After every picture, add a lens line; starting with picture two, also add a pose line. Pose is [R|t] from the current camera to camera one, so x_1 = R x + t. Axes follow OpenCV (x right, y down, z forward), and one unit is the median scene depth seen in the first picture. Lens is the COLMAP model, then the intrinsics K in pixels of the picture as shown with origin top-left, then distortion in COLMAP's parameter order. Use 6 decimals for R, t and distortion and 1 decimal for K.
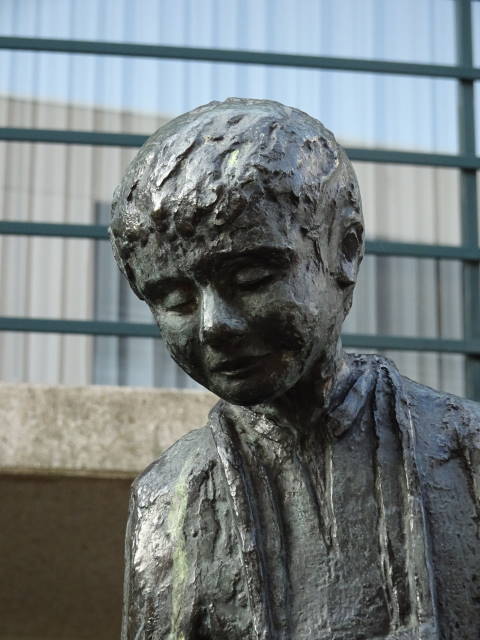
lens RADIAL K [[2567.9, 0, 240.0], [0, 2567.9, 320.0], [0, 0, 1]] dist [-0.242986, -1.902303]
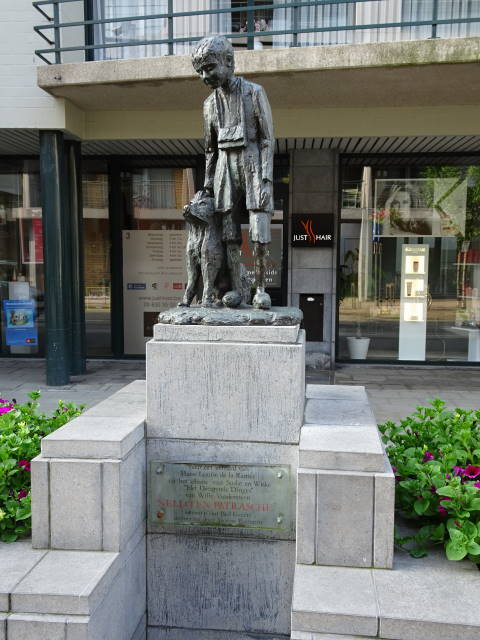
lens RADIAL K [[675.1, 0, 240.0], [0, 675.1, 320.0], [0, 0, 1]] dist [0.077218, 0.000671]
pose [[0.950376, 0.030188, -0.309637, 0.609625], [0.102334, 0.909561, 0.402774, -0.121344], [0.293793, -0.414473, 0.861335, -0.694811]]
